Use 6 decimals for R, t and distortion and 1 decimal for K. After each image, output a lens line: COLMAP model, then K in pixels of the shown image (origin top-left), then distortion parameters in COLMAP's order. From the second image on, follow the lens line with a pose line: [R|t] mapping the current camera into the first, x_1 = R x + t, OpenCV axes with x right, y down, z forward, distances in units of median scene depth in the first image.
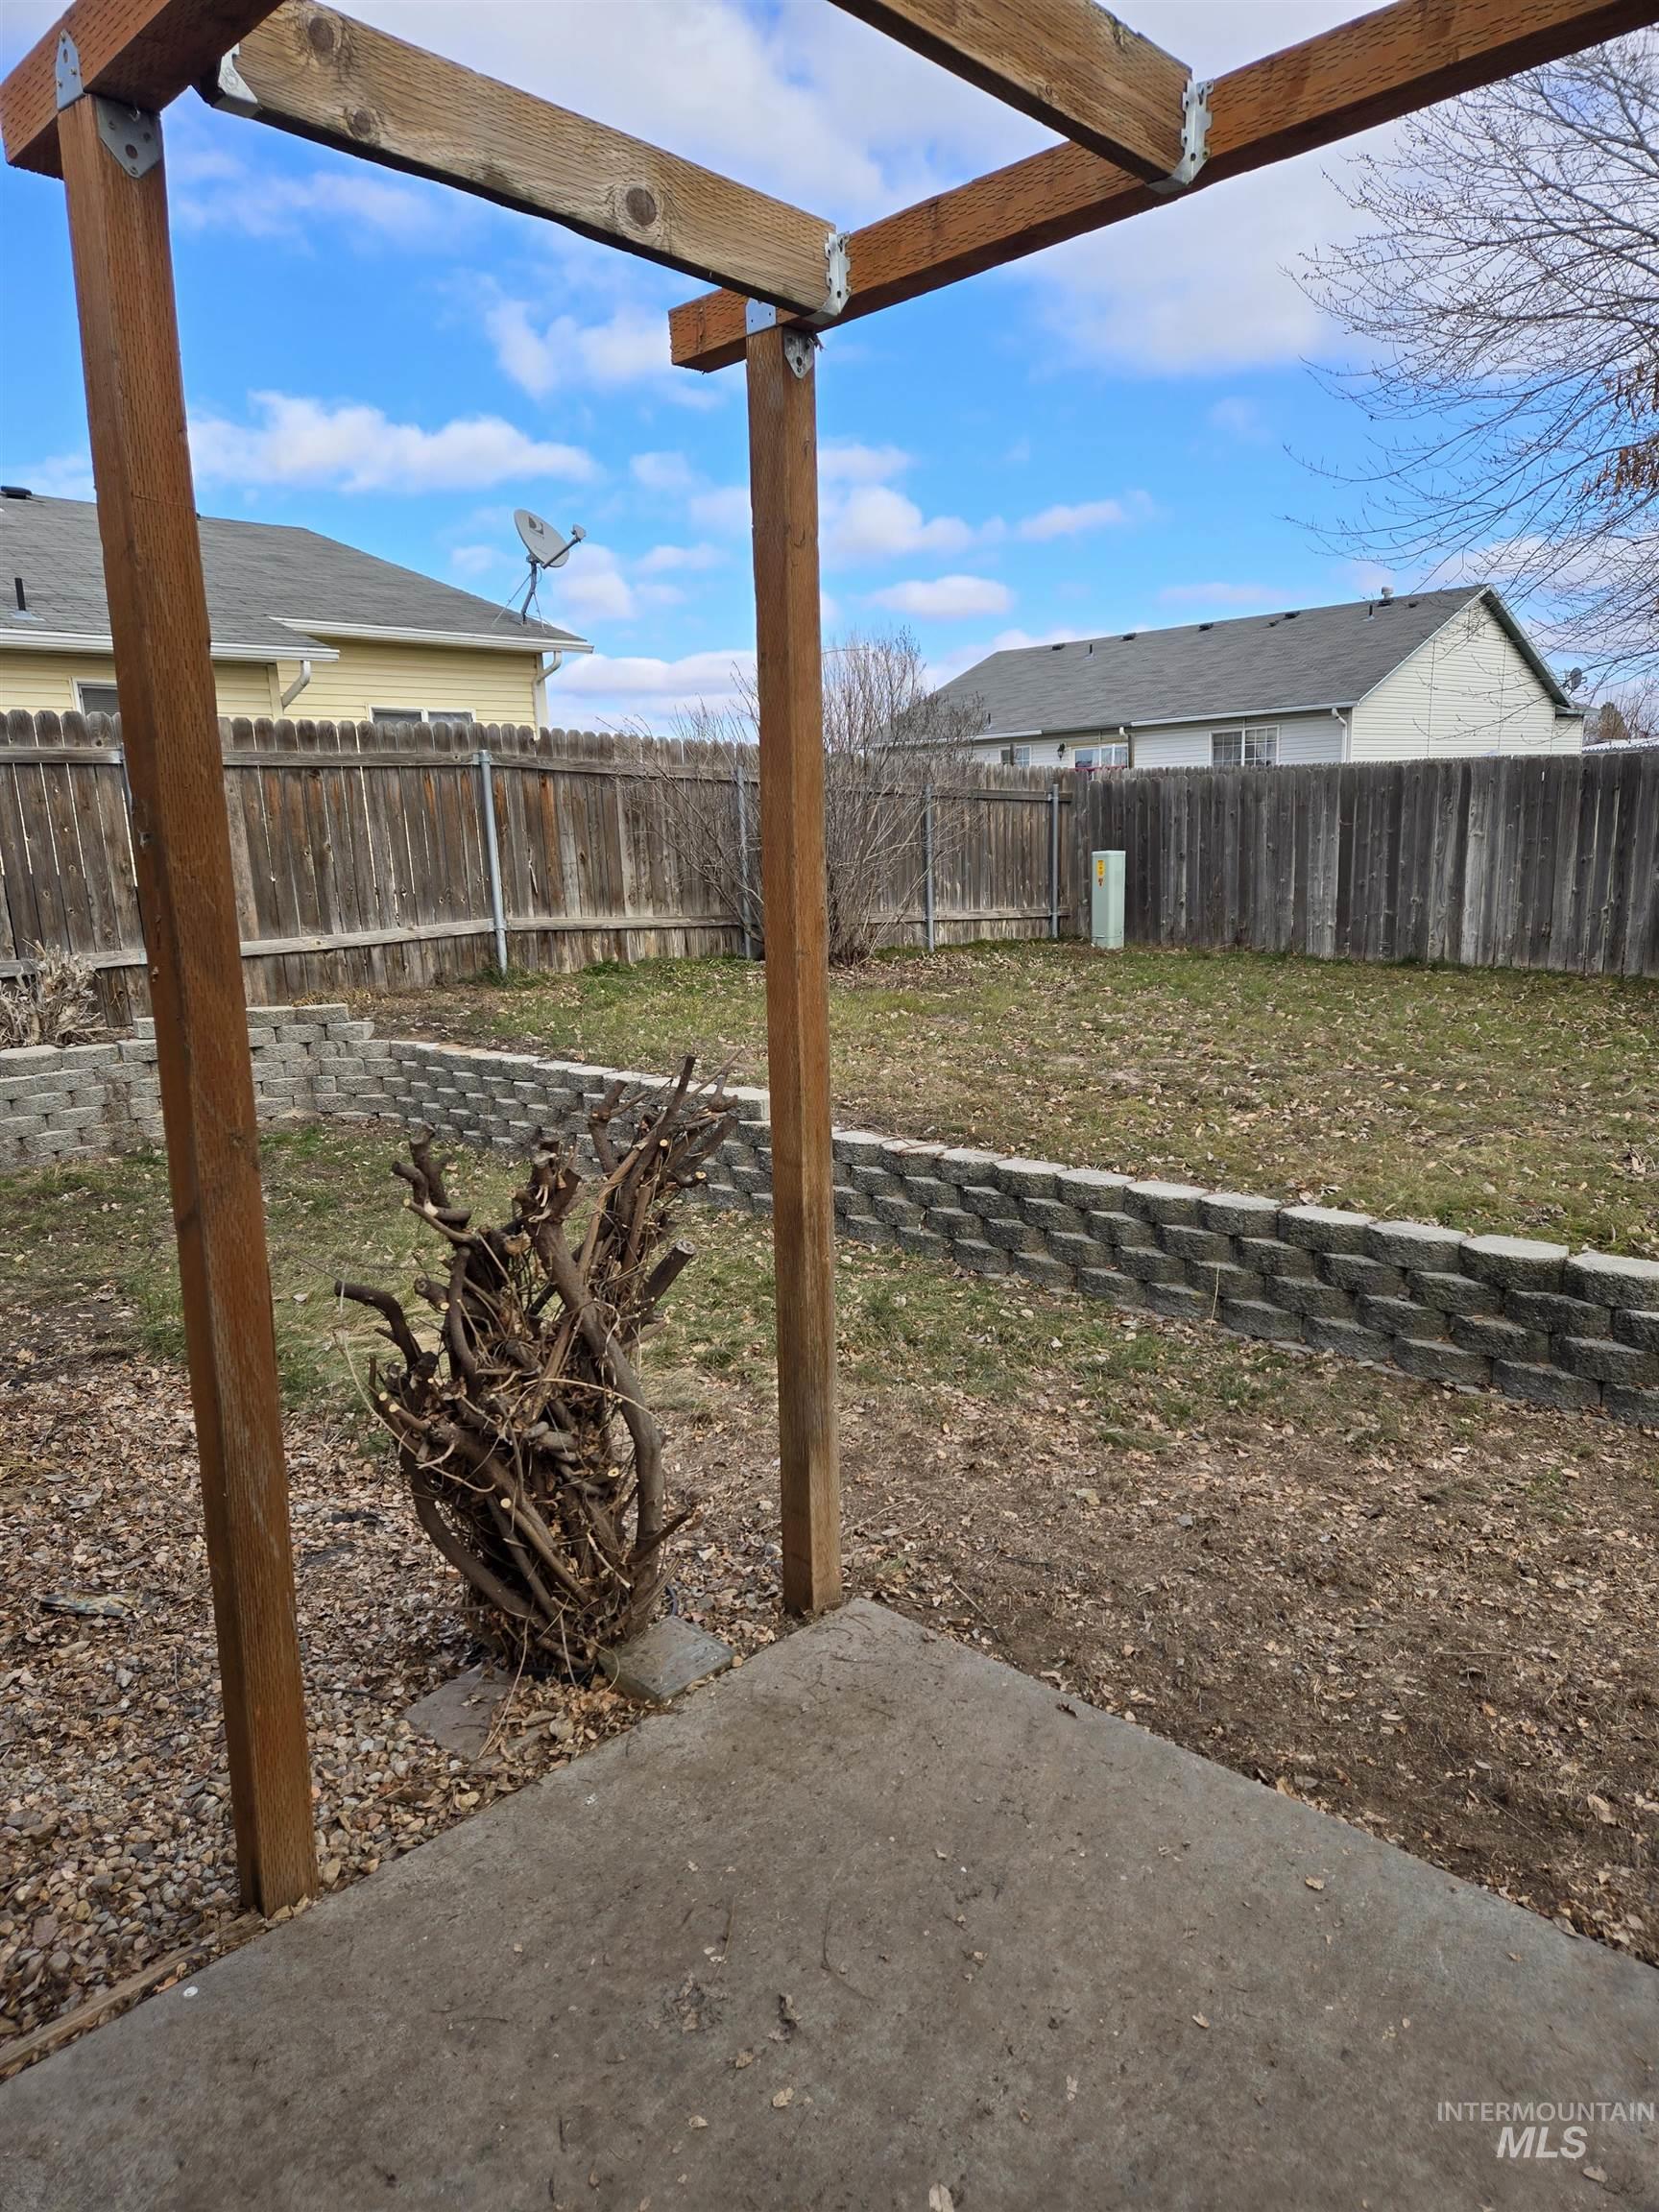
lens RADIAL K [[1476.6, 0, 824.8], [0, 1476.6, 1137.0], [0, 0, 1]] dist [0.092574, -0.081047]
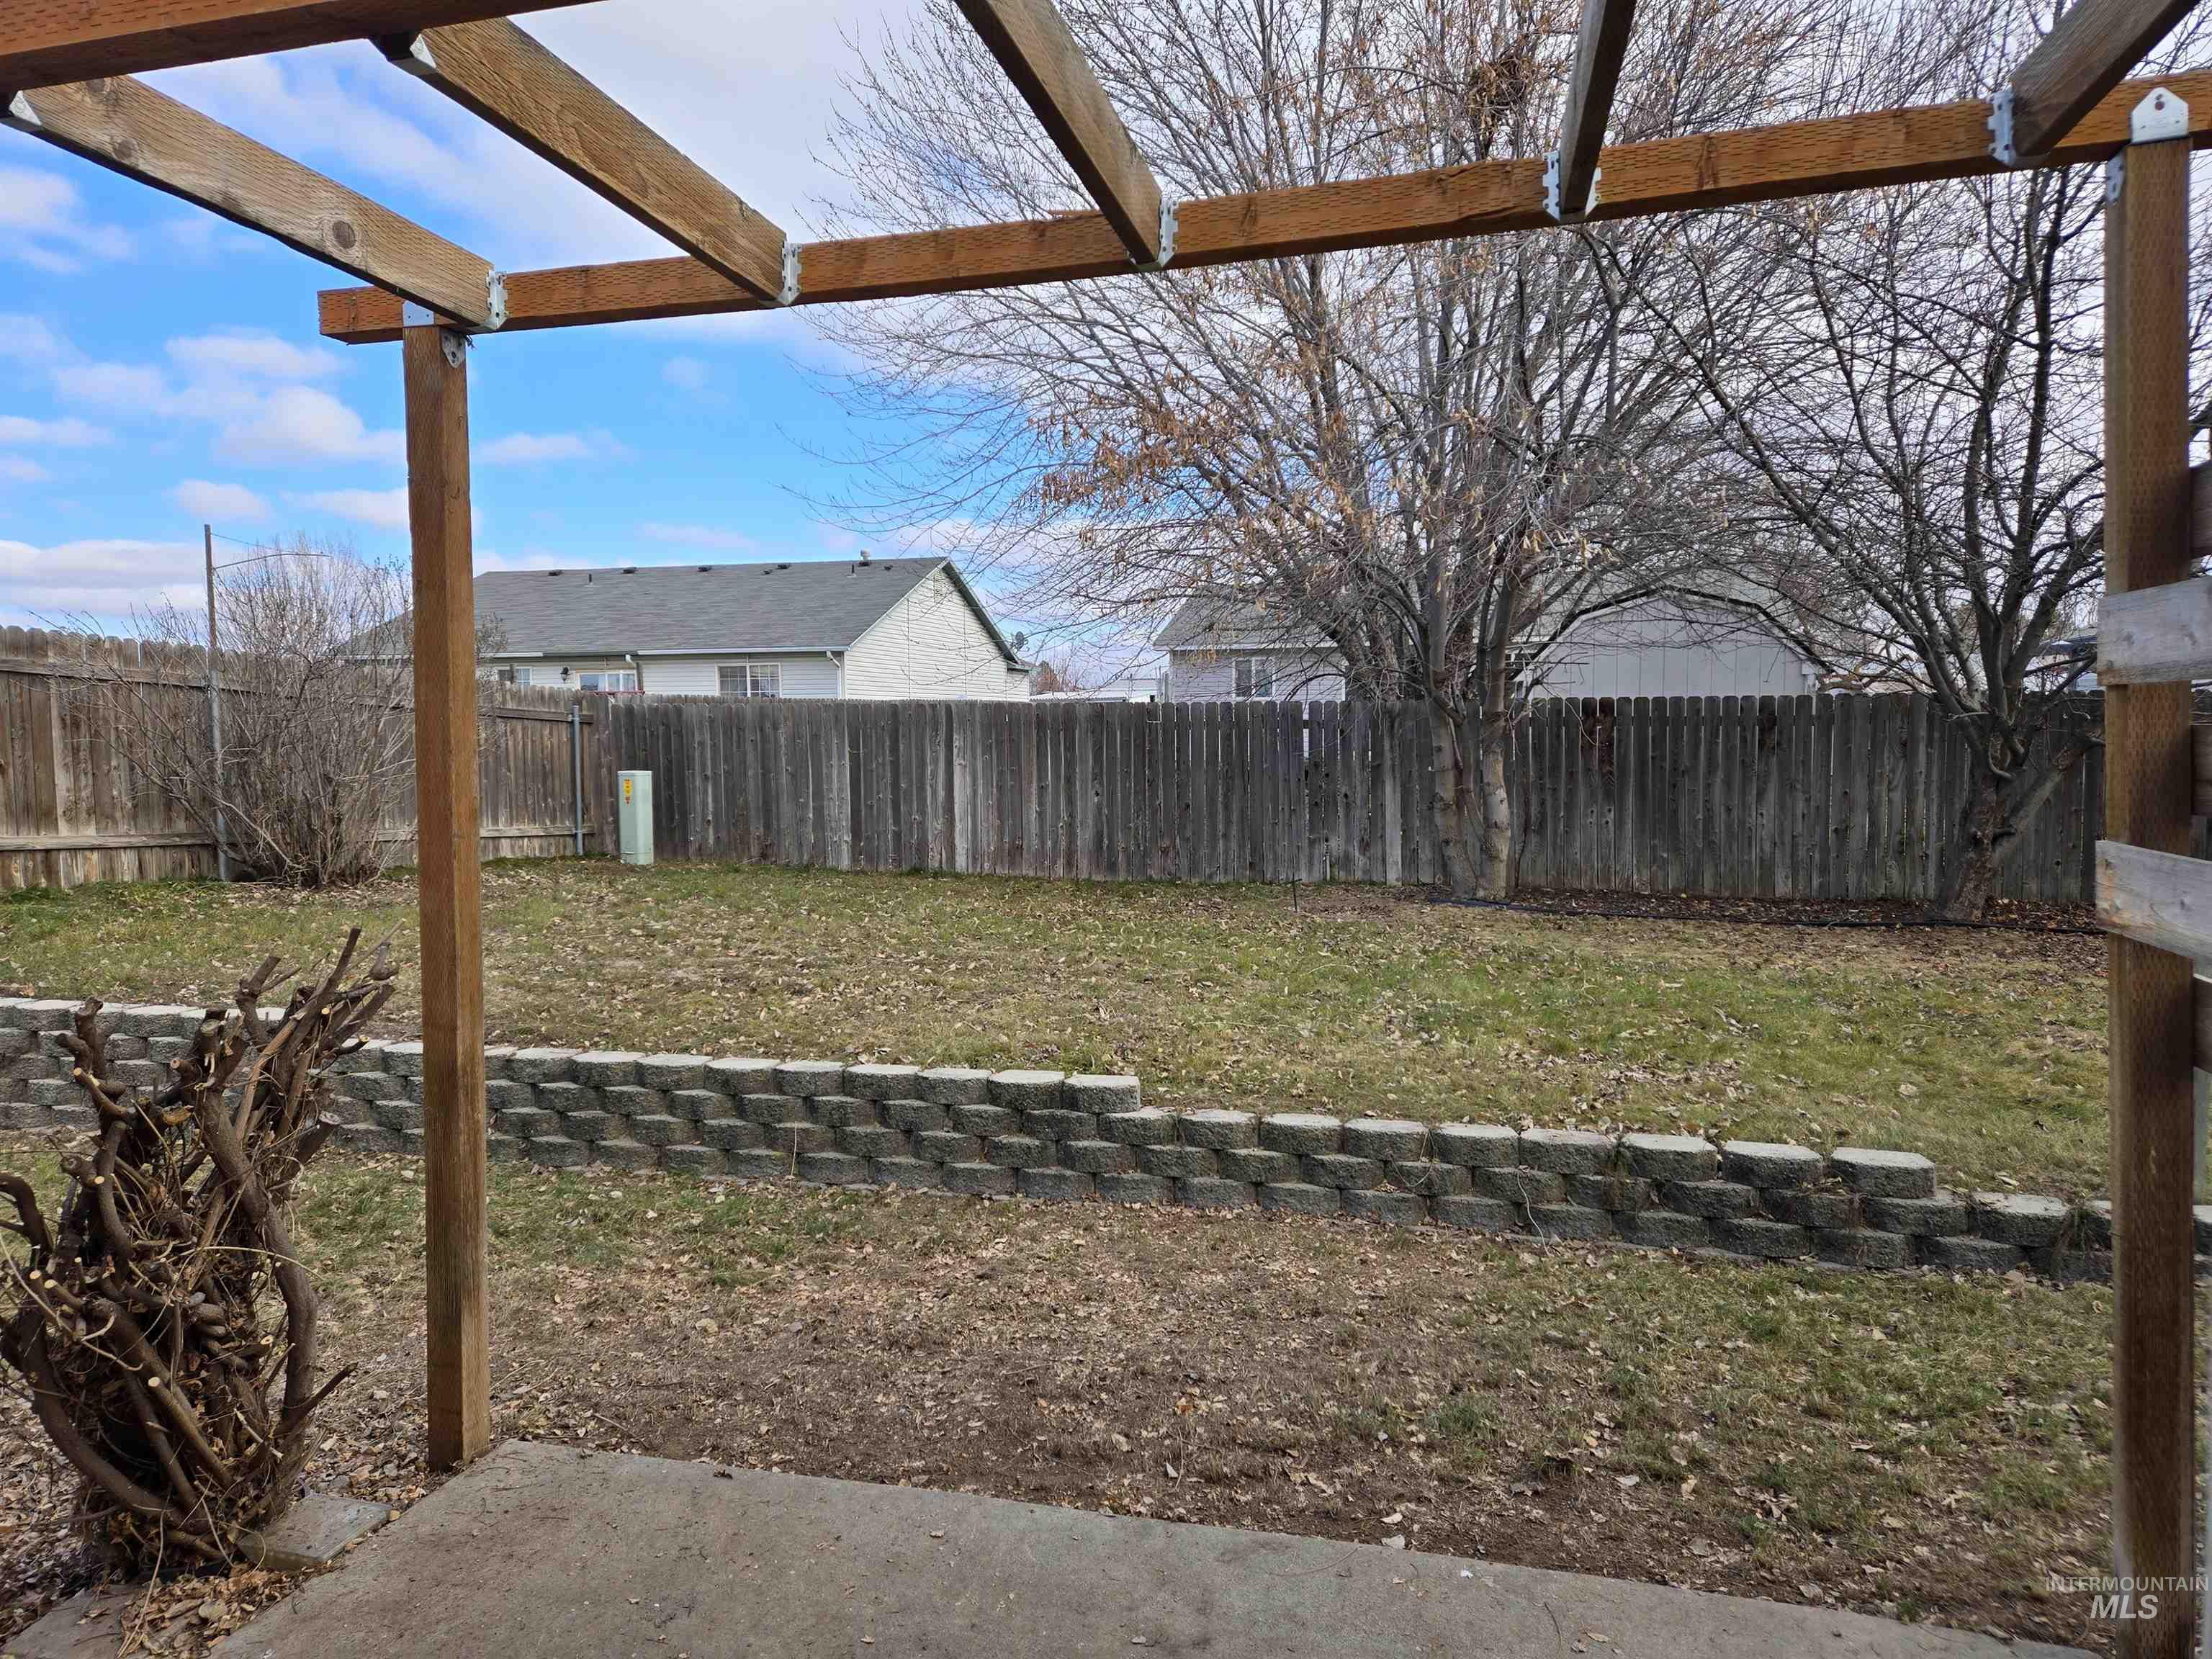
lens RADIAL K [[1476.6, 0, 1106.0], [0, 1476.6, 829.5], [0, 0, 1]] dist [0.092574, -0.081047]
pose [[0.873978, -0.005198, 0.485937, -0.091521], [0.079997, 0.987840, -0.133311, 0.041036], [-0.479336, 0.155384, 0.863767, -0.148539]]
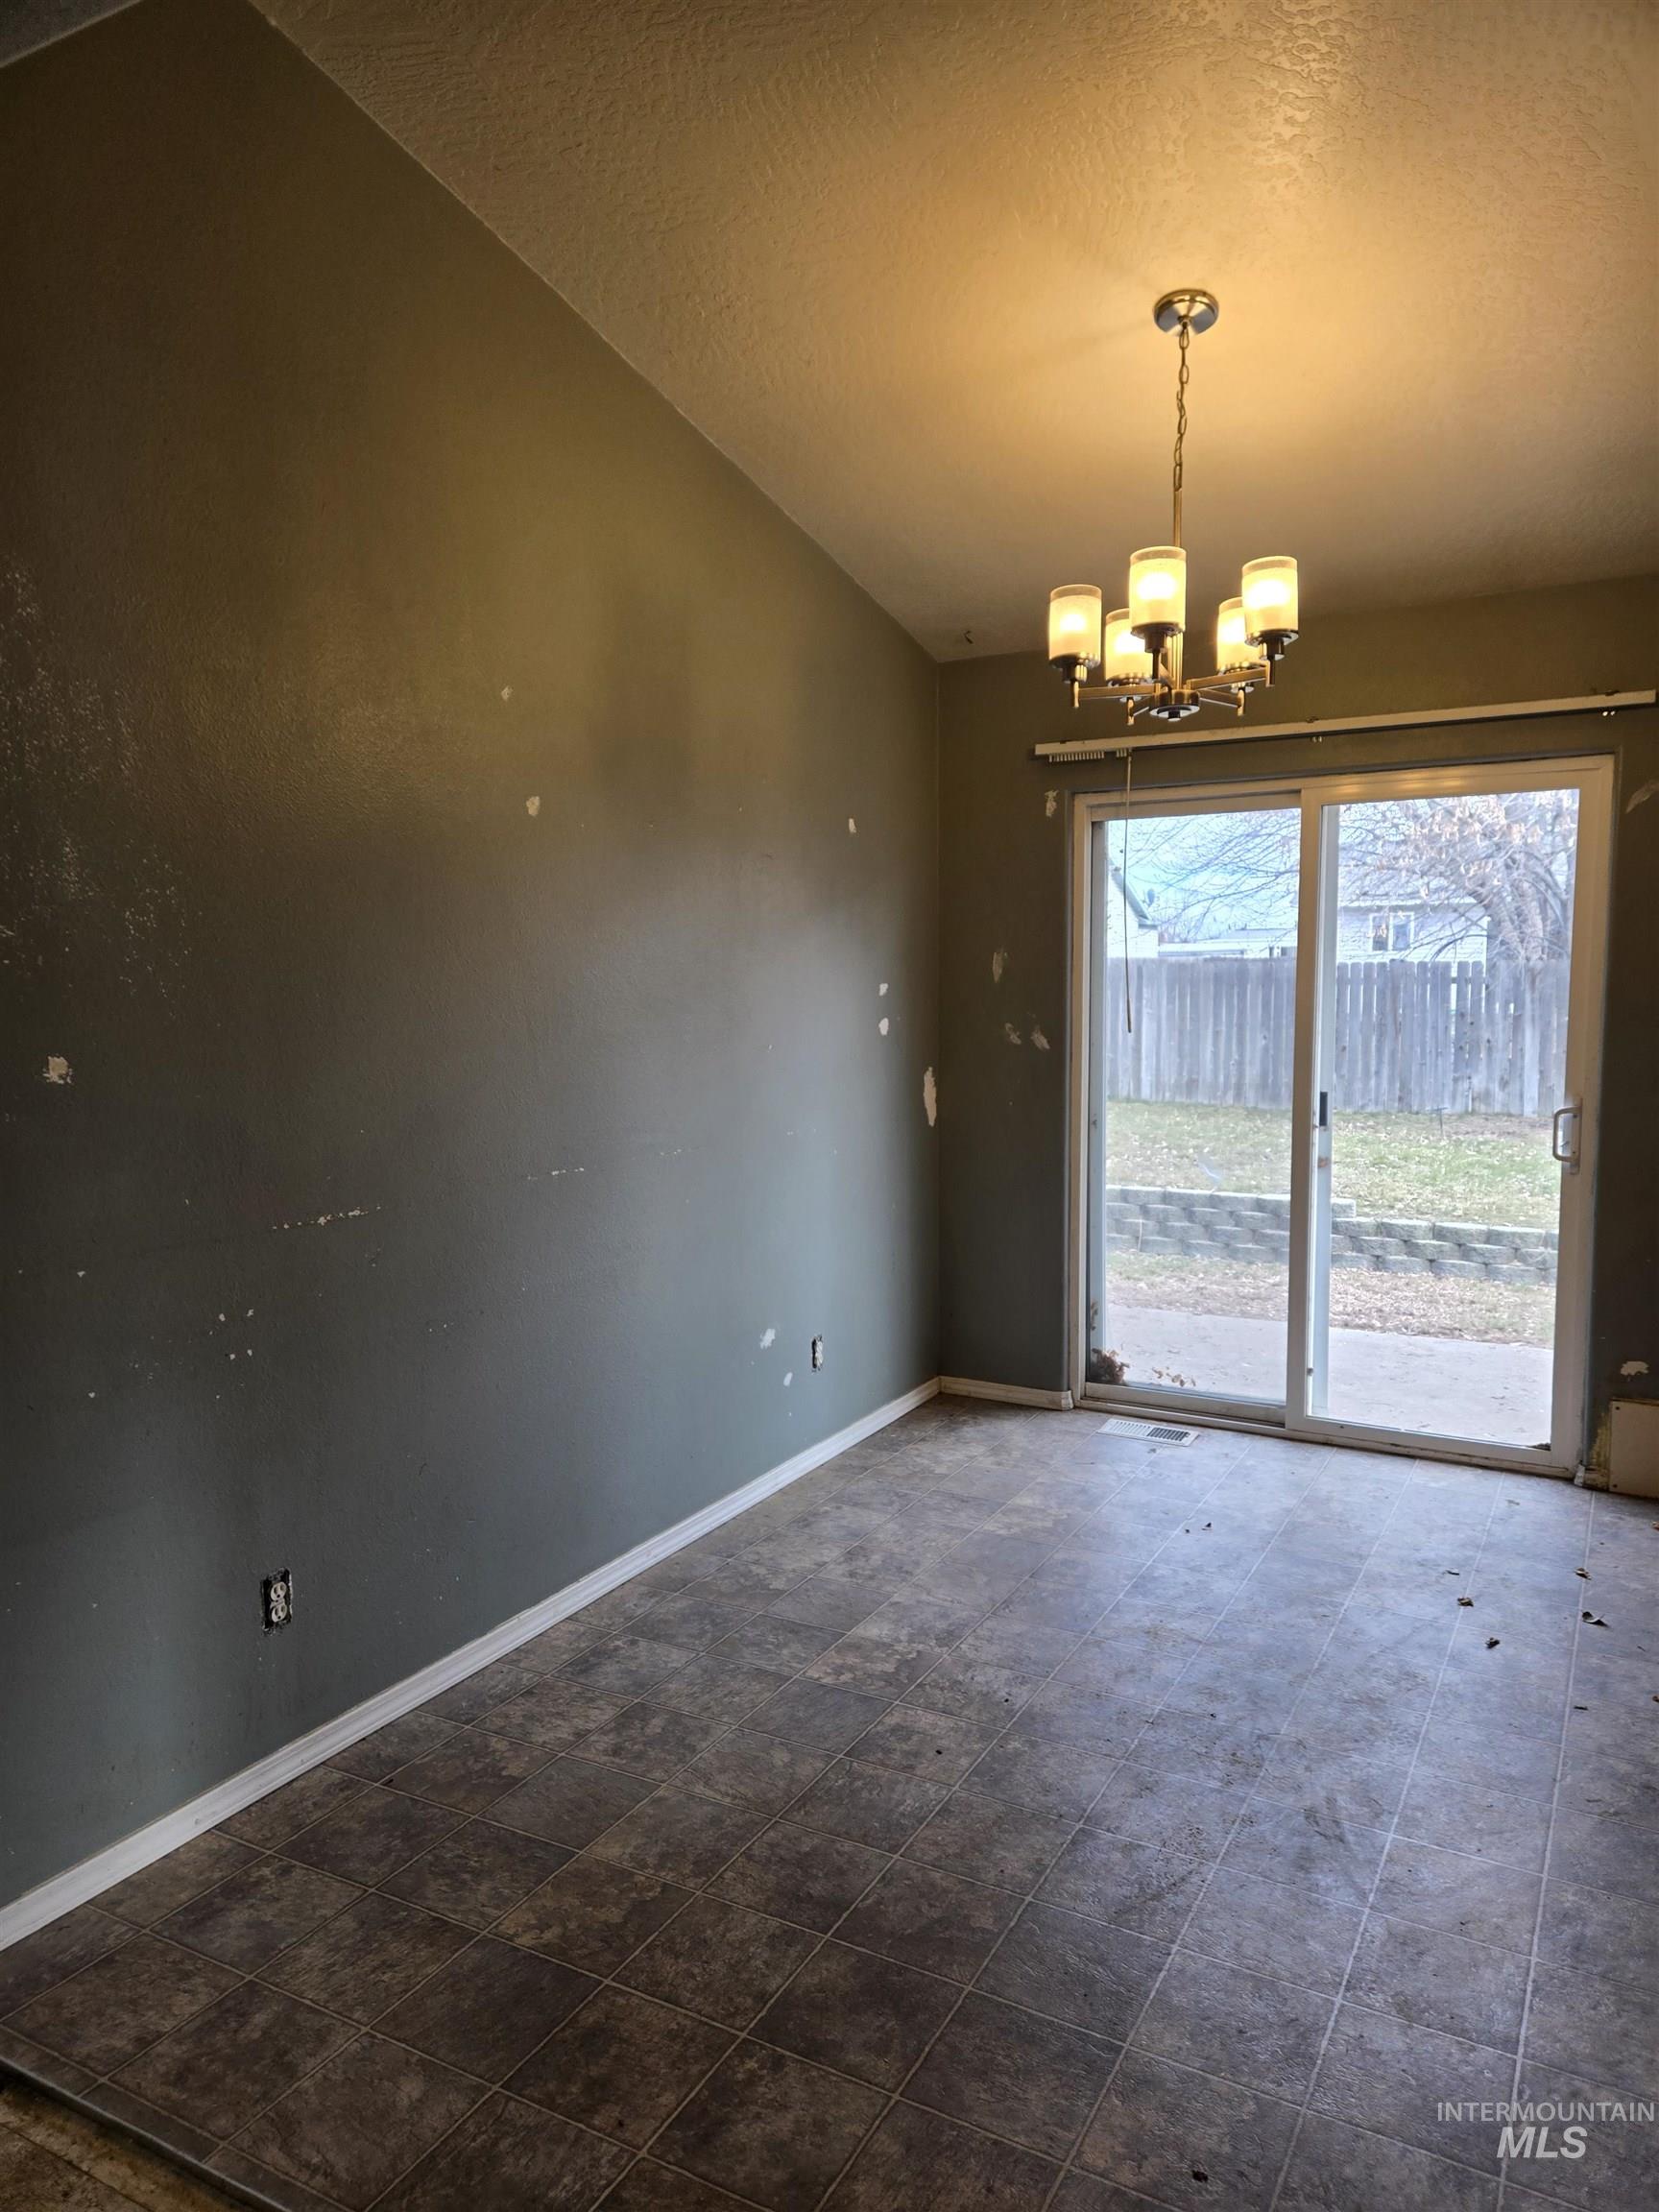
lens RADIAL K [[1476.6, 0, 824.8], [0, 1476.6, 1137.0], [0, 0, 1]] dist [0.092574, -0.081047]
pose [[0.966703, 0.004195, 0.255865, -0.739179], [0.024516, 0.993748, -0.108919, 0.212601], [-0.254723, 0.111565, 0.960557, -0.910172]]
